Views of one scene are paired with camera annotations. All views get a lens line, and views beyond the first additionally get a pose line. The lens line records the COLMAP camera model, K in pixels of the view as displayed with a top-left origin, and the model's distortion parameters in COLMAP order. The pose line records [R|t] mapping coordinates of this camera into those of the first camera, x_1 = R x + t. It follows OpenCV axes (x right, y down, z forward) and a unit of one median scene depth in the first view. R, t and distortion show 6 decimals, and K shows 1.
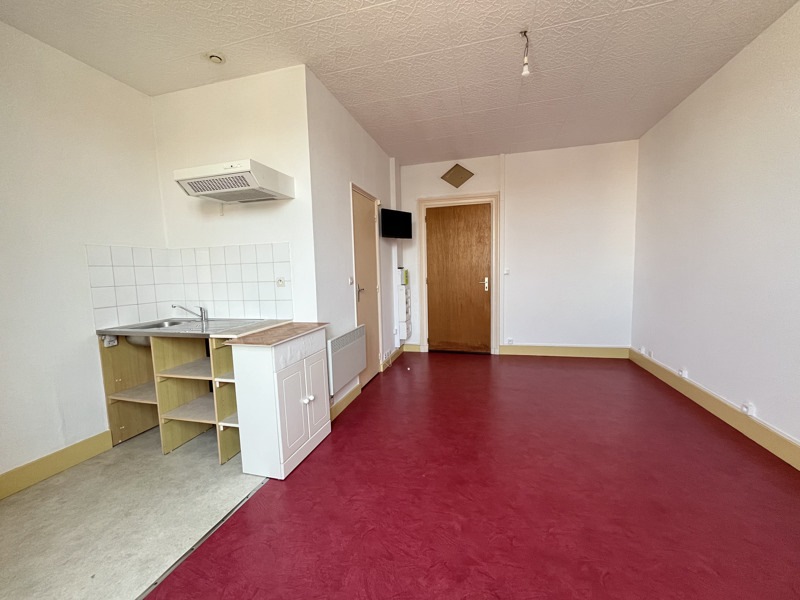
lens RADIAL K [[324.4, 0, 398.0], [0, 324.4, 301.3], [0, 0, 1]] dist [-0.000792, -0.000140]
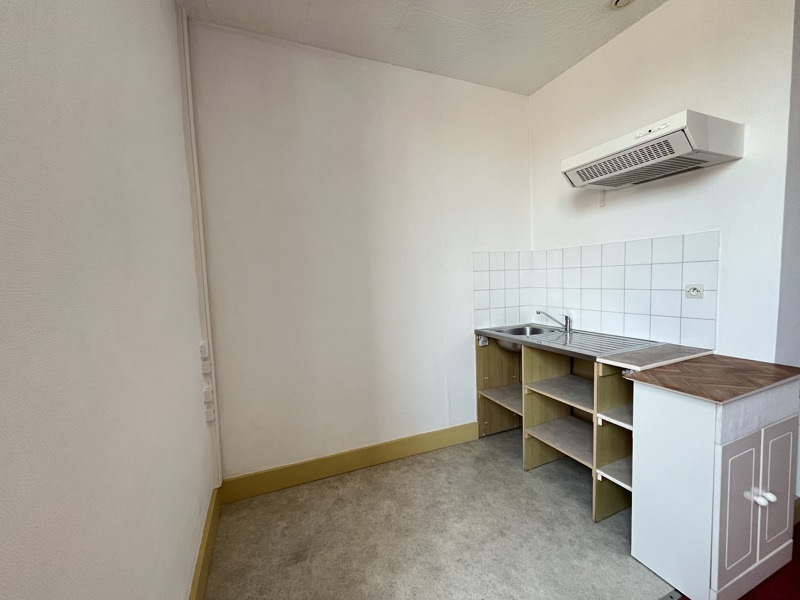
lens RADIAL K [[324.4, 0, 398.0], [0, 324.4, 301.3], [0, 0, 1]] dist [-0.000792, -0.000140]
pose [[0.620348, 0.063371, -0.781763, -0.232713], [-0.055113, 0.997789, 0.037148, -0.032127], [0.782388, 0.020040, 0.622469, 0.109330]]
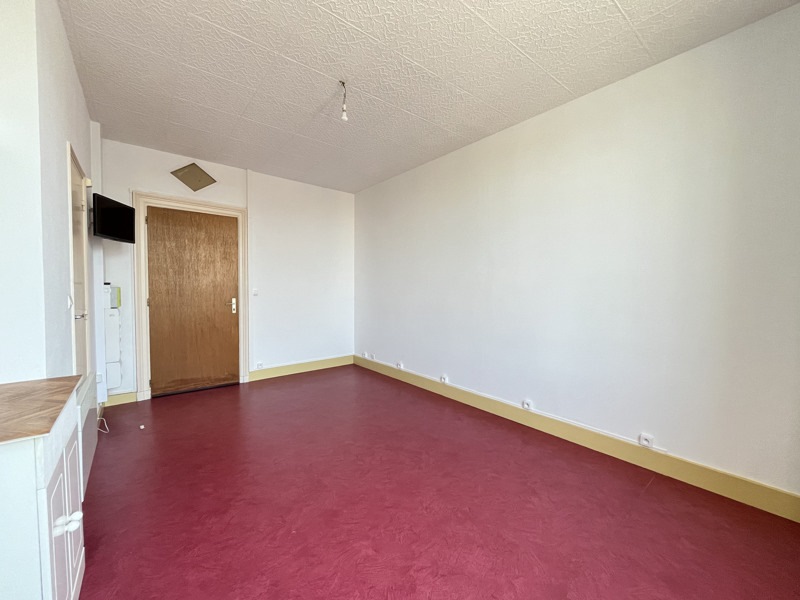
lens RADIAL K [[324.4, 0, 398.0], [0, 324.4, 301.3], [0, 0, 1]] dist [-0.000792, -0.000140]
pose [[0.576826, 0.000059, 0.816867, -0.374027], [0.054416, 0.997776, -0.038497, -0.010899], [-0.815052, 0.066657, 0.575540, 0.210672]]
